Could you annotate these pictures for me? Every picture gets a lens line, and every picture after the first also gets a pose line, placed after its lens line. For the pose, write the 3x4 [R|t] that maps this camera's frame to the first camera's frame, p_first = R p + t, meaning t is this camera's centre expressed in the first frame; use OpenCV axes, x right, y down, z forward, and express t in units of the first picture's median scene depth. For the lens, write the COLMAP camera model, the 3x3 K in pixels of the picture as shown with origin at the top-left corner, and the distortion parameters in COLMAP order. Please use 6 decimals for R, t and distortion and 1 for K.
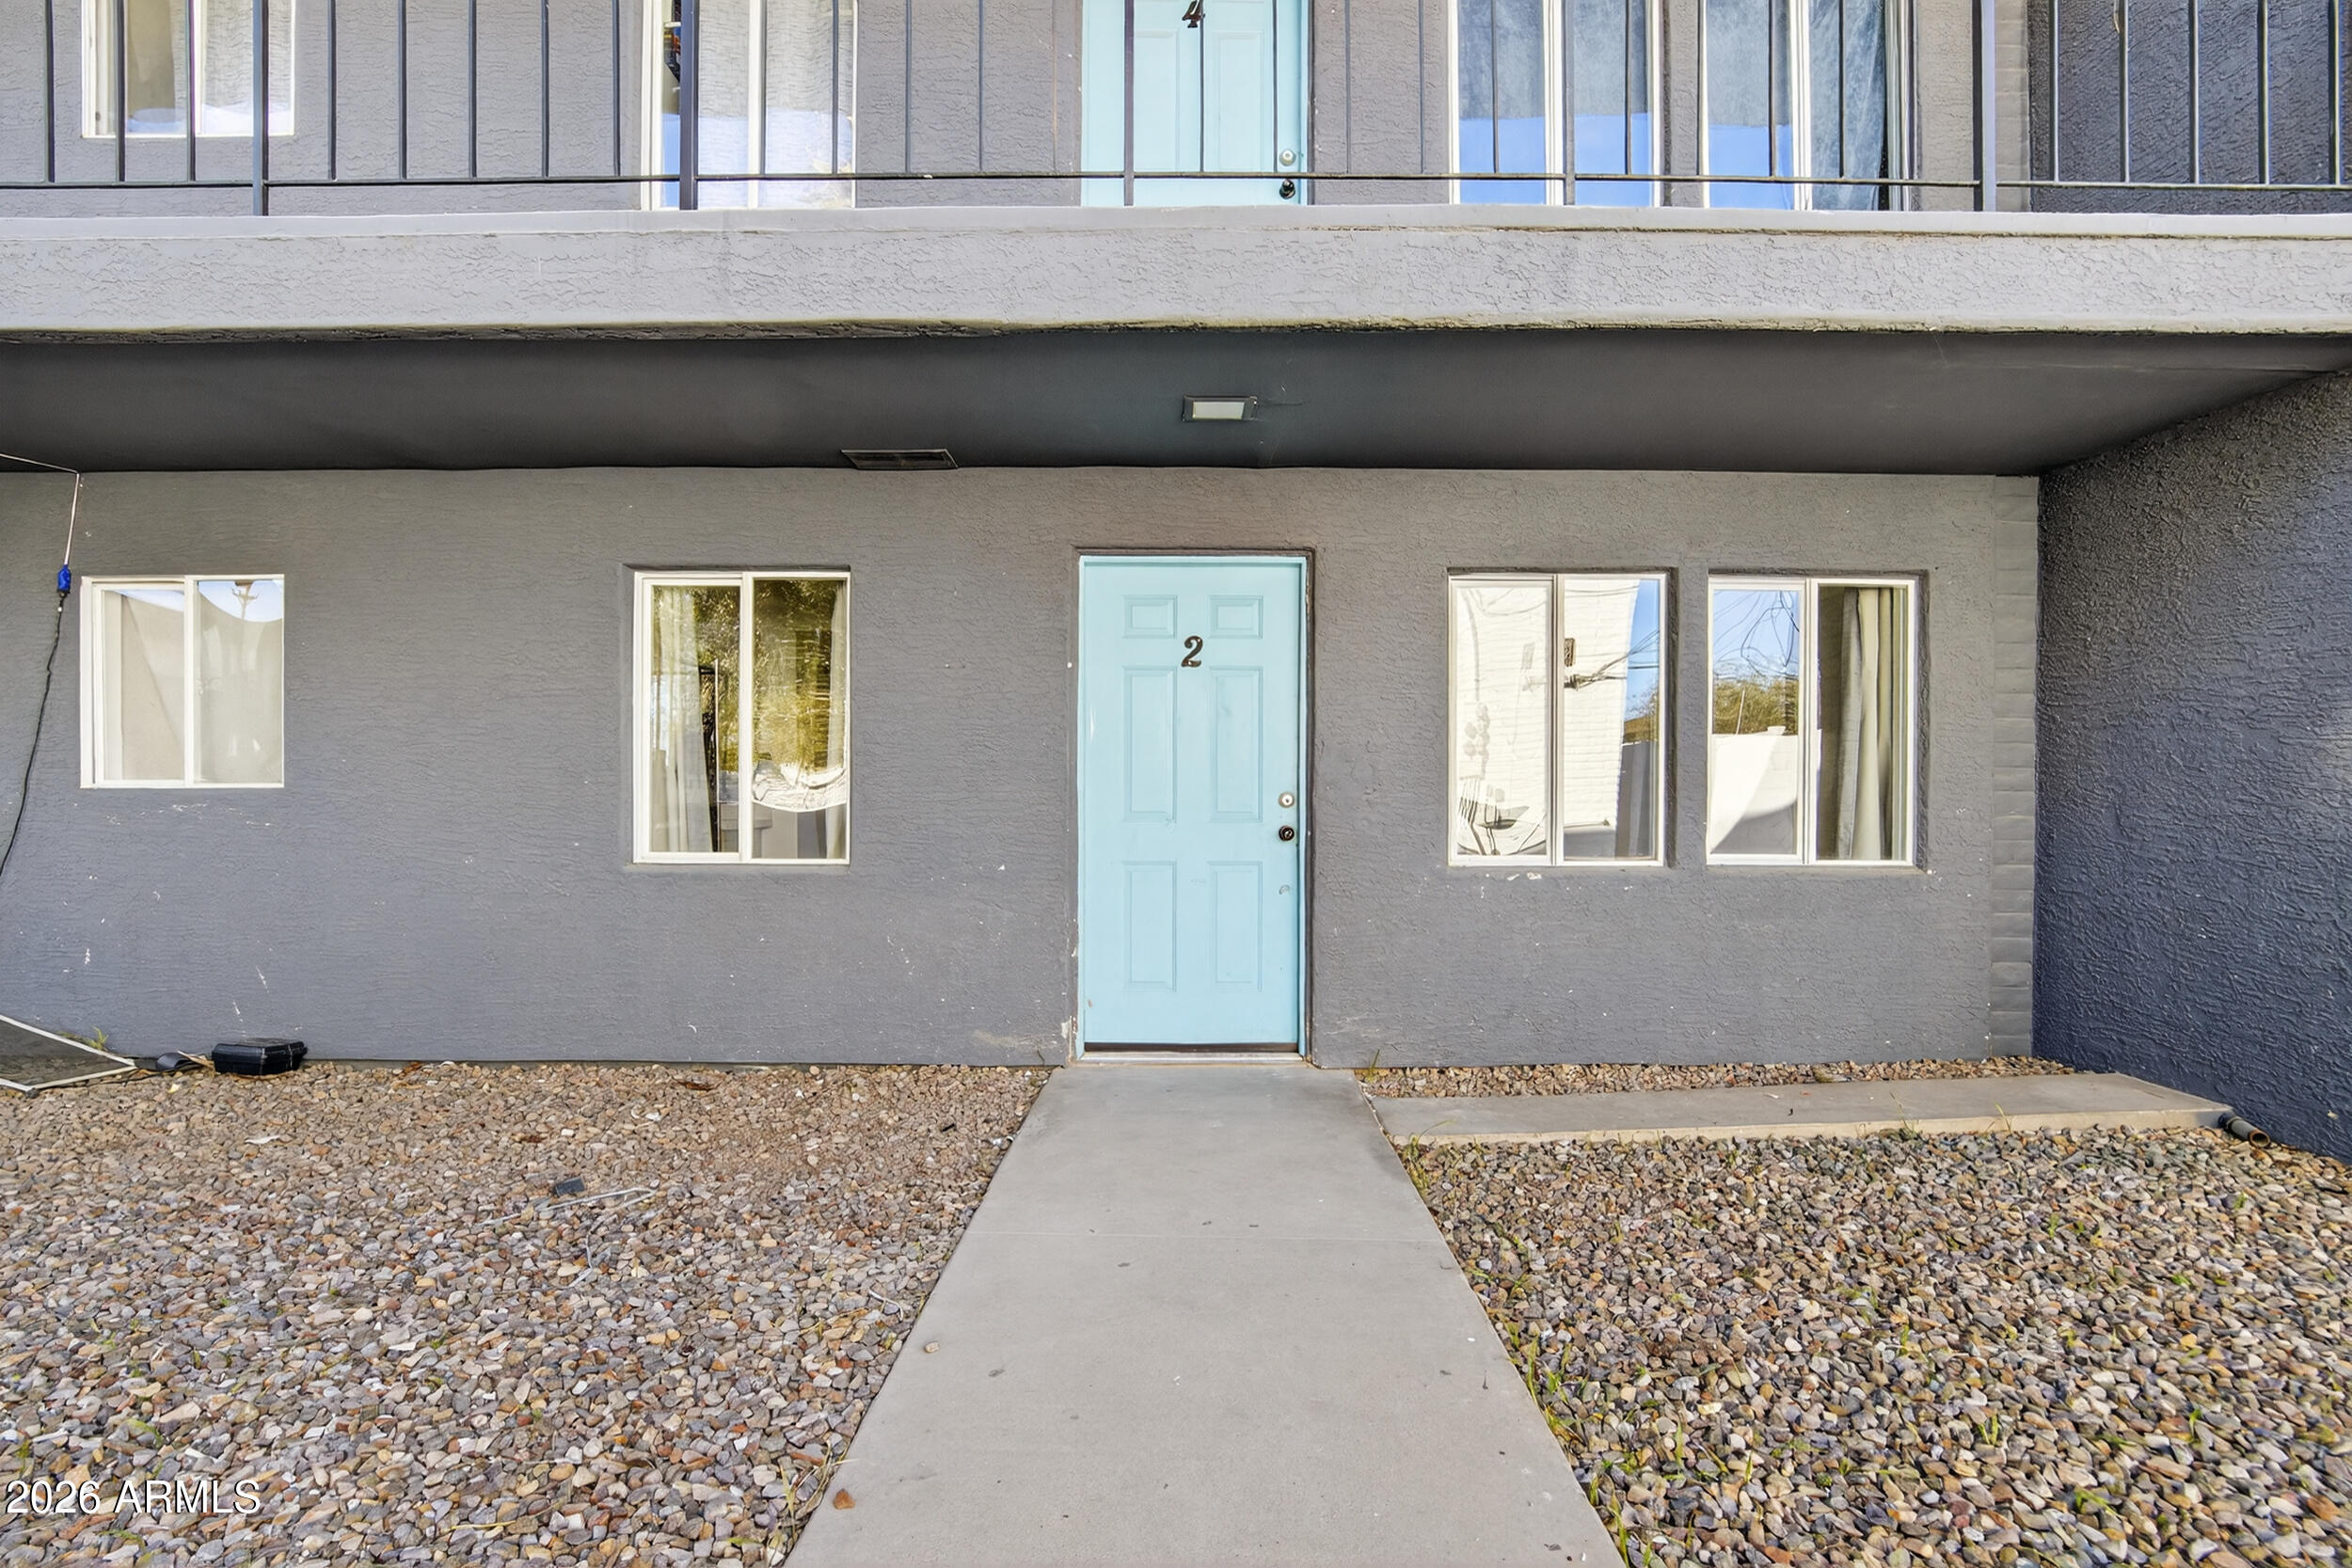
lens RADIAL K [[1101.1, 0, 1173.1], [0, 1101.1, 804.9], [0, 0, 1]] dist [-0.039190, 0.009005]
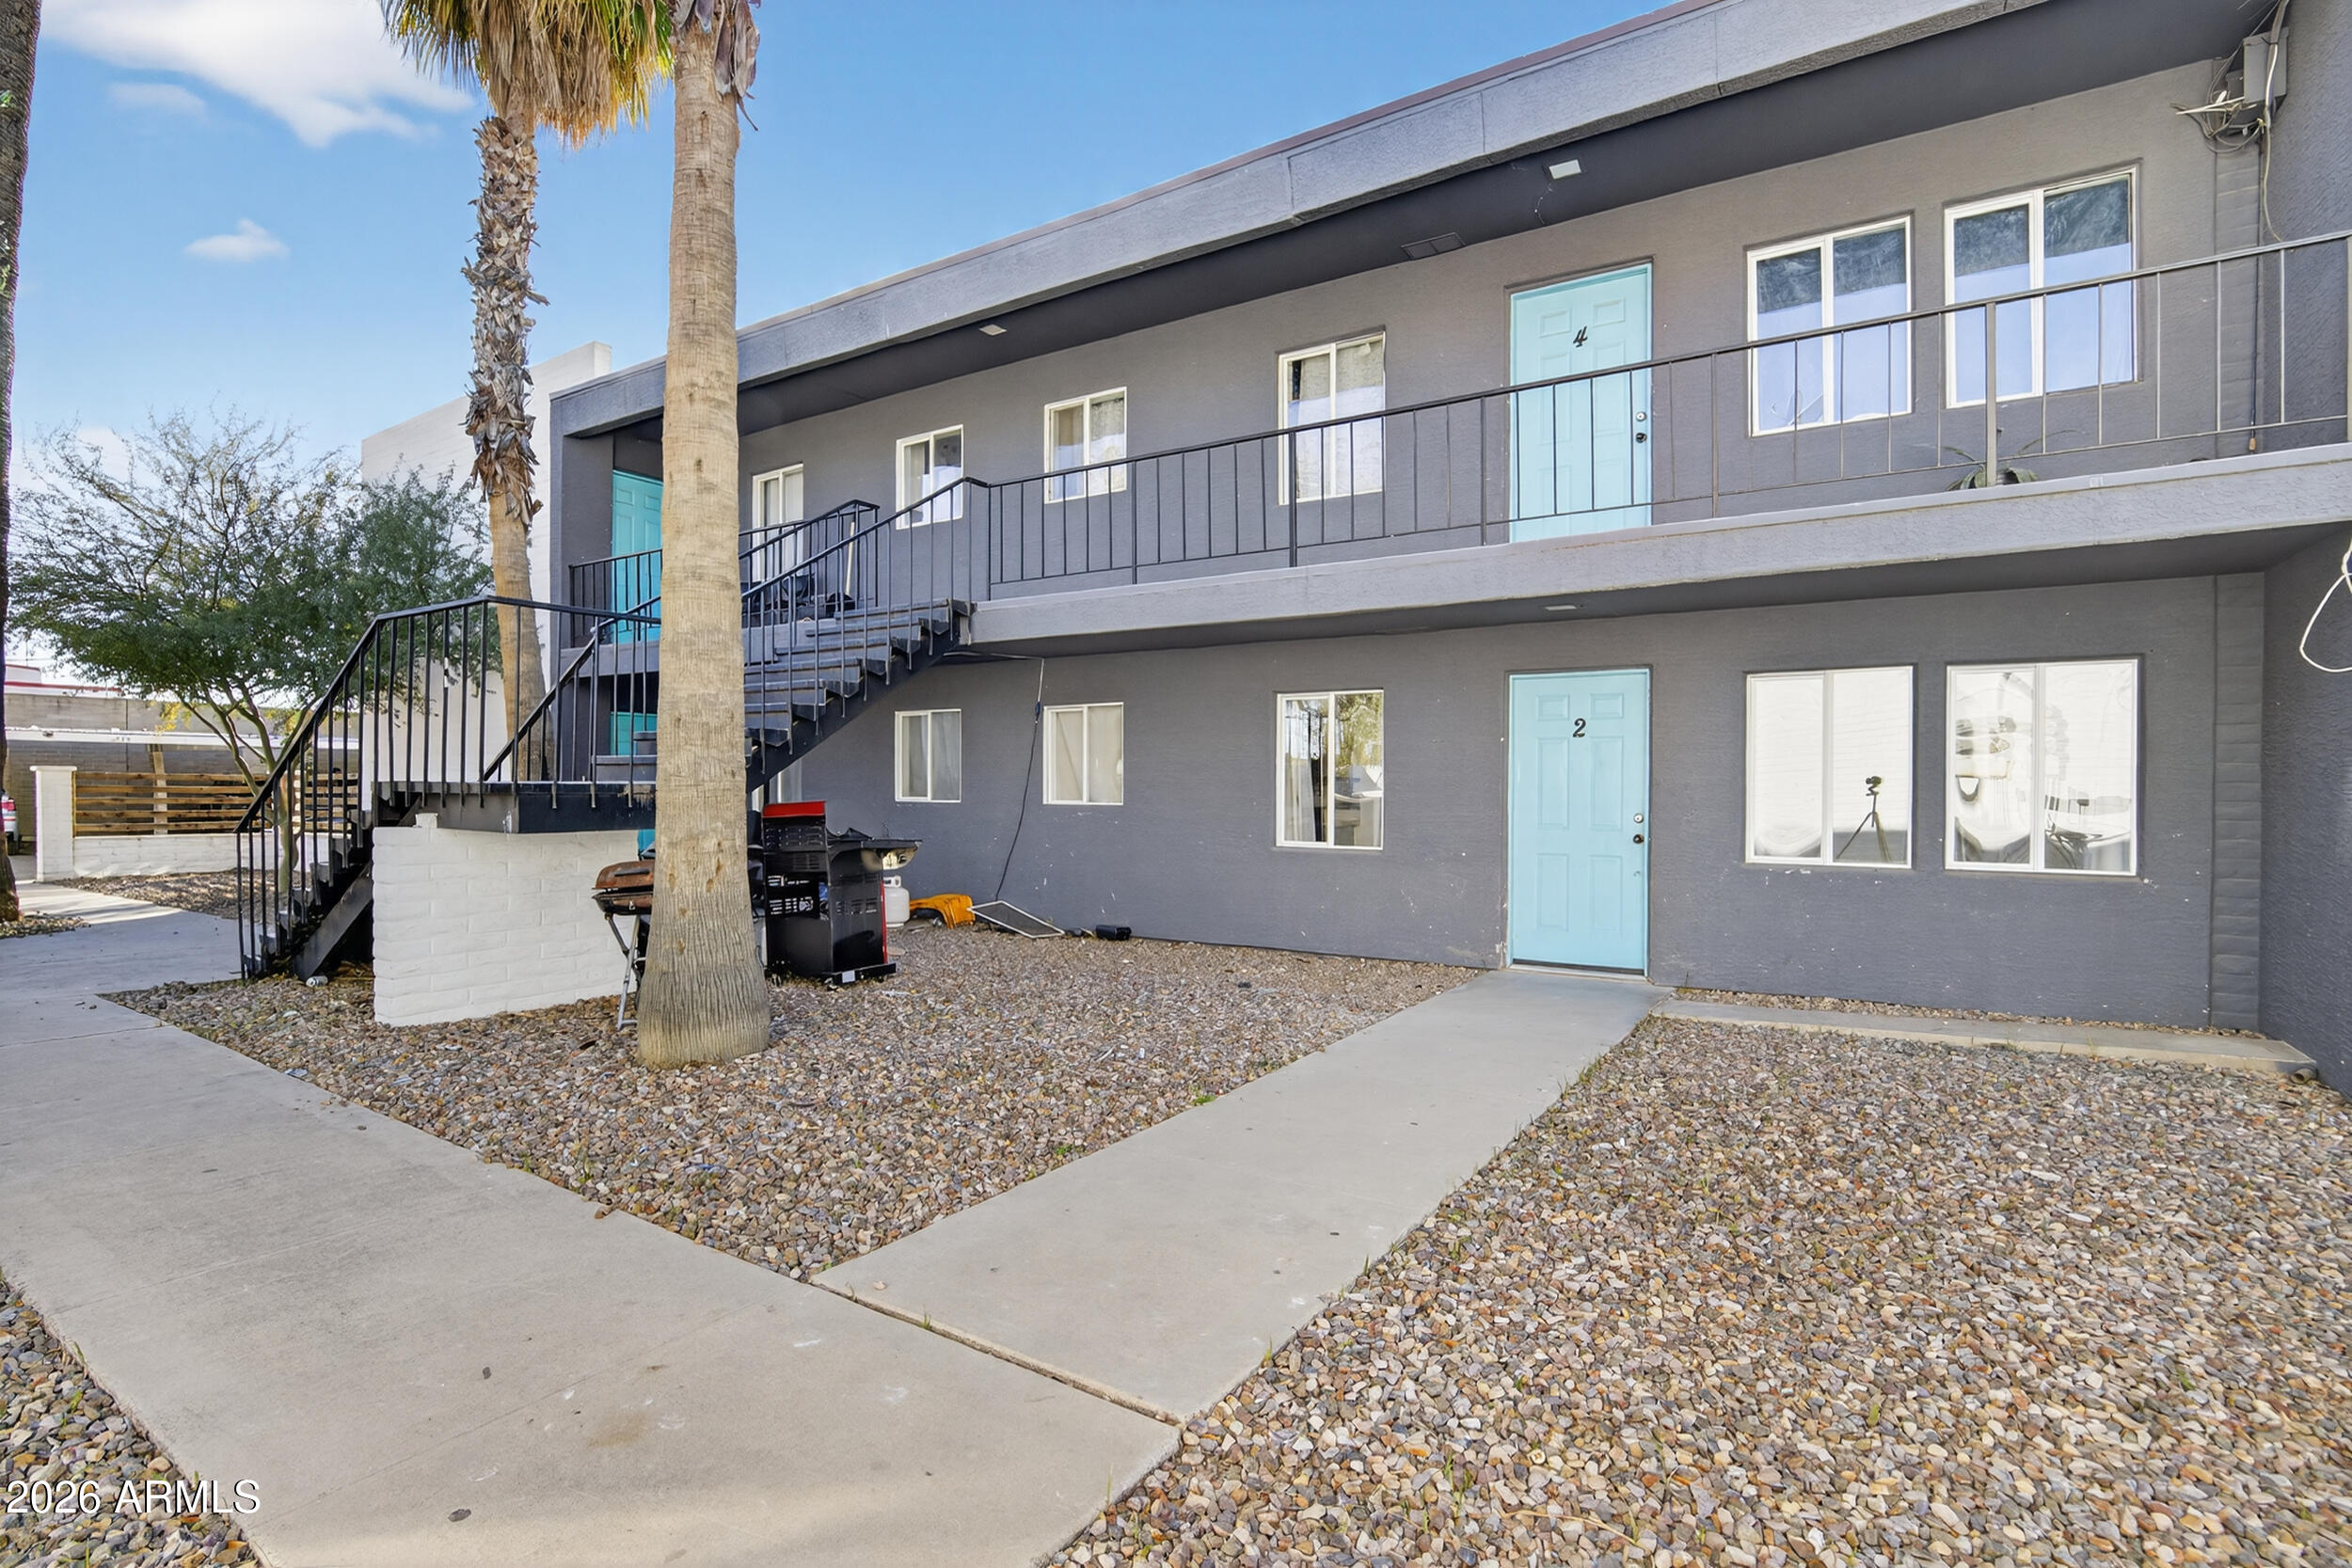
lens RADIAL K [[1113.3, 0, 1177.4], [0, 1113.3, 814.8], [0, 0, 1]] dist [-0.031444, 0.000470]
pose [[0.846117, 0.014203, -0.532808, 0.406150], [-0.006341, 0.999842, 0.016582, -0.033559], [0.532960, -0.010652, 0.846074, -0.757775]]
